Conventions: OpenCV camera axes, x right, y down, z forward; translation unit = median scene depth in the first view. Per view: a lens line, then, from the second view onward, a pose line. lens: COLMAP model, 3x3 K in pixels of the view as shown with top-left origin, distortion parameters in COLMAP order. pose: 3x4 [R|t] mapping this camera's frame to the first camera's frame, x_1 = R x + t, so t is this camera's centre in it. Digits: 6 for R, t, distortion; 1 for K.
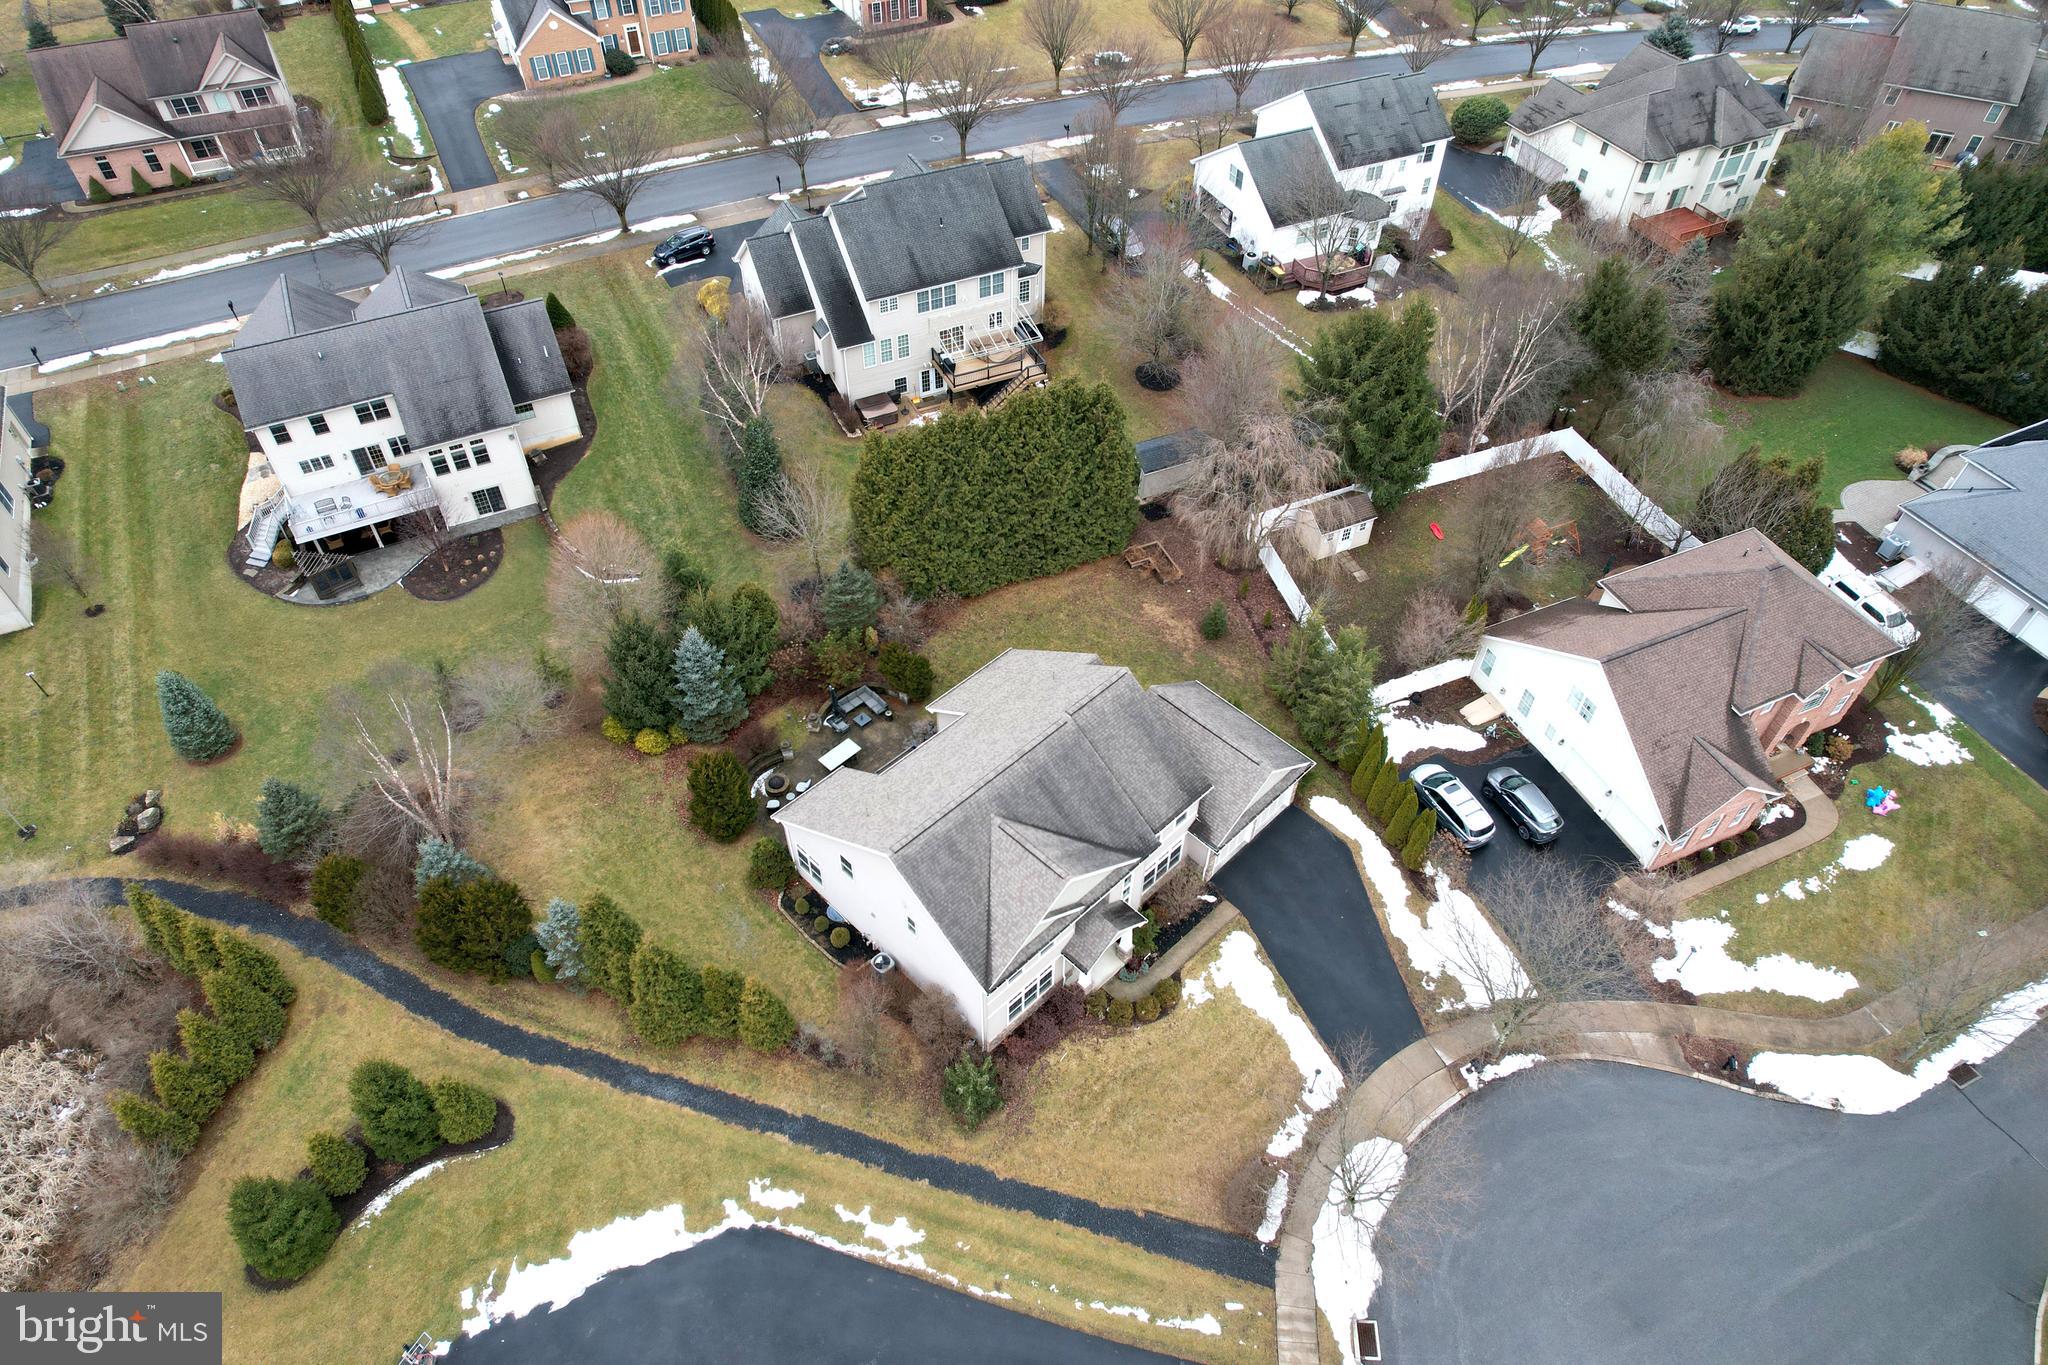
lens RADIAL K [[1325.9, 0, 1016.6], [0, 1325.9, 686.8], [0, 0, 1]] dist [-0.068776, 0.059735]
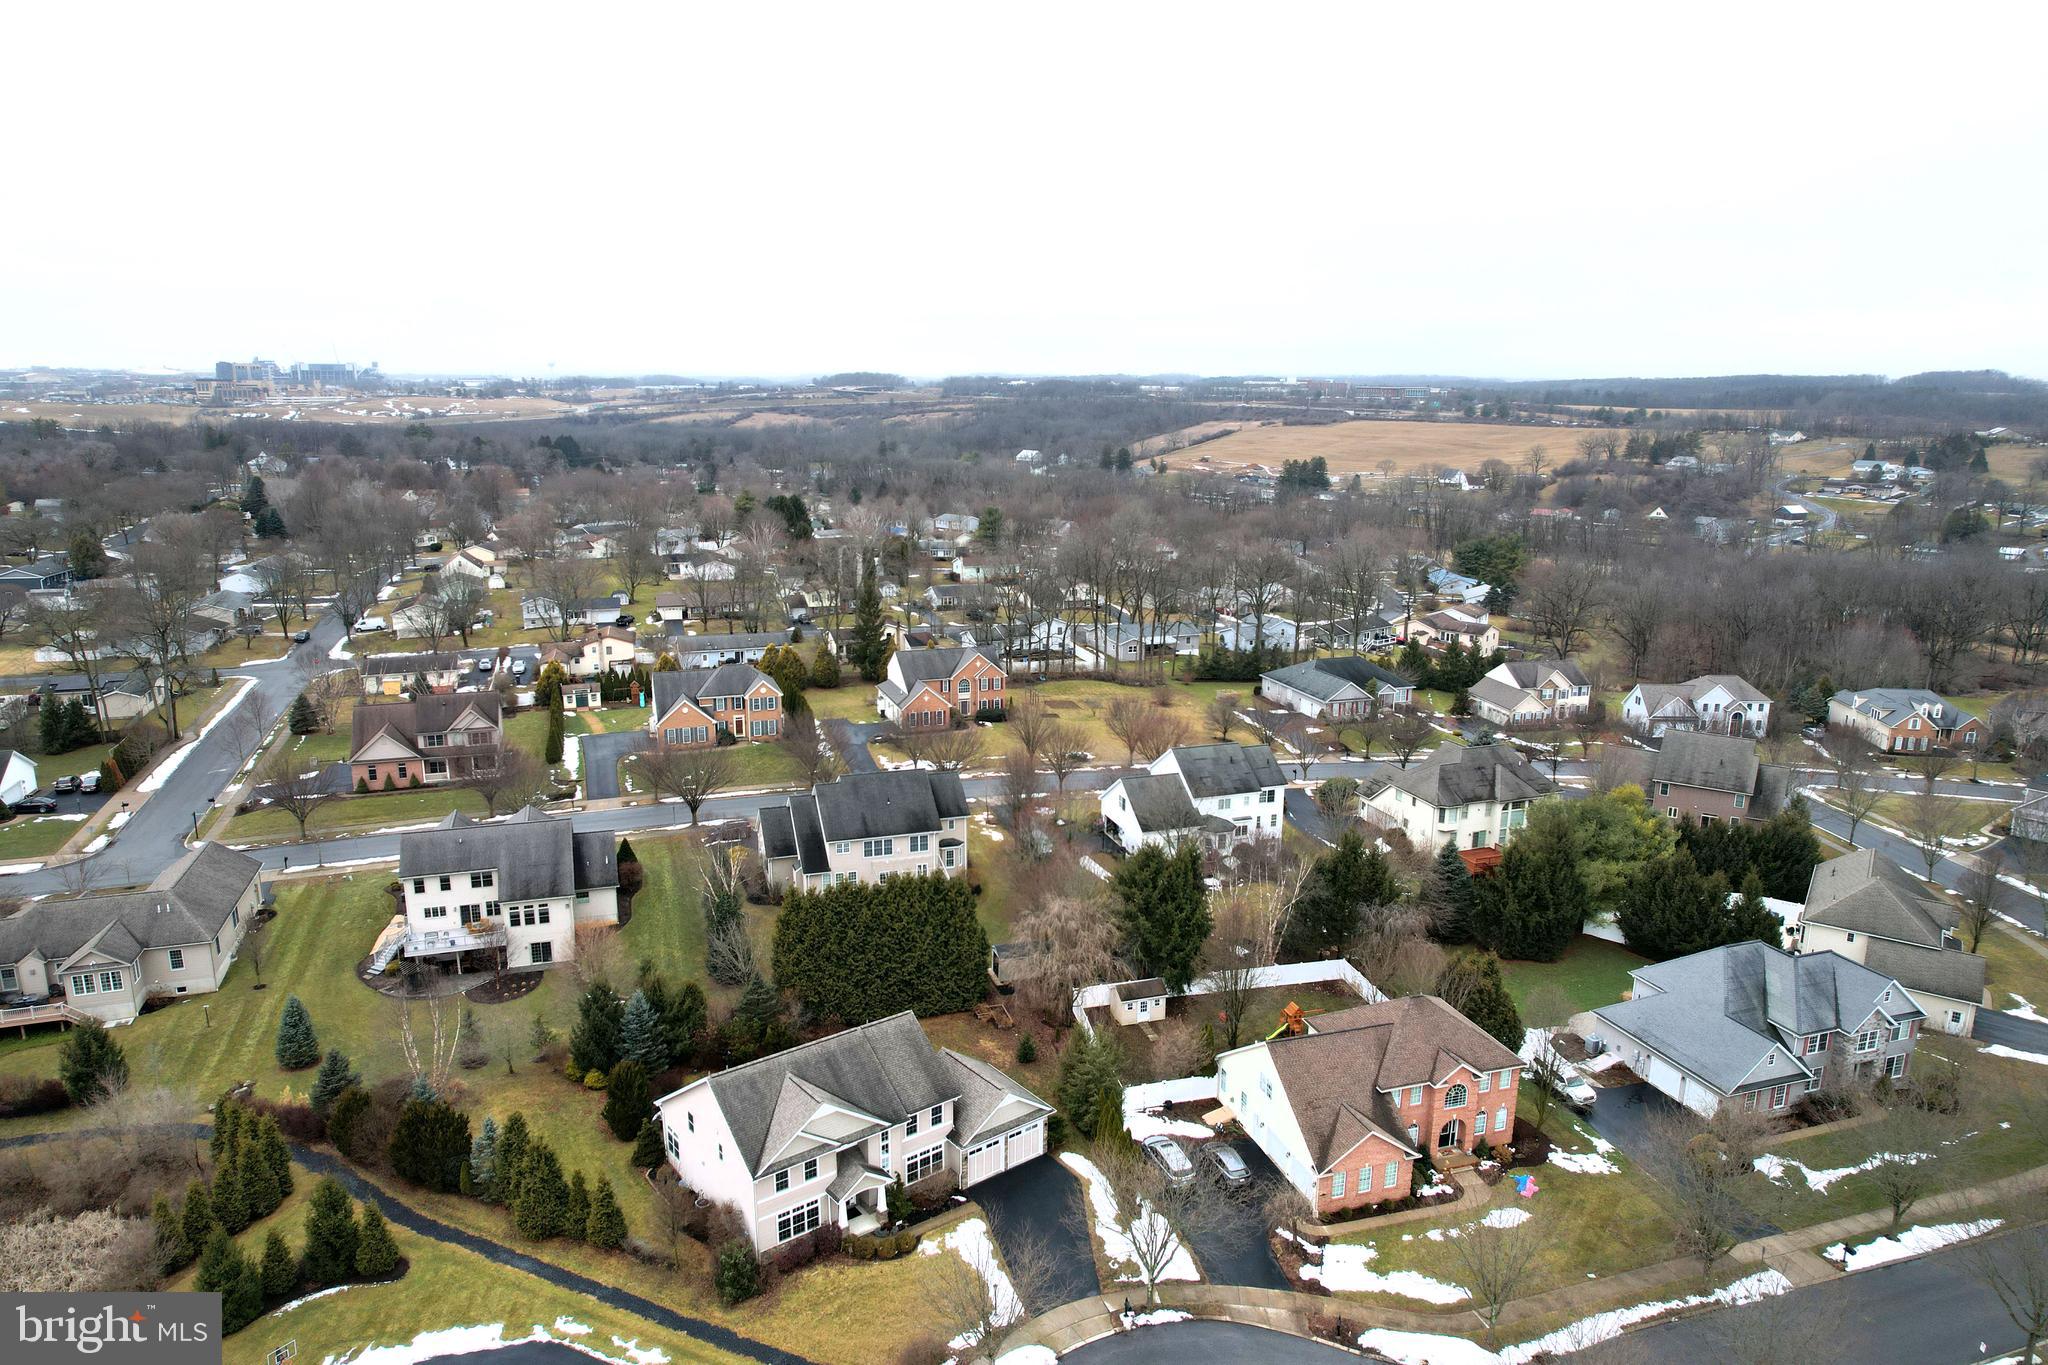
lens RADIAL K [[1325.9, 0, 1023.7], [0, 1325.9, 685.0], [0, 0, 1]] dist [-0.068776, 0.059735]
pose [[0.992391, 0.023584, -0.120846, 0.339205], [-0.087527, 0.825422, -0.557689, 0.443386], [0.086596, 0.564023, 0.821206, -0.343715]]
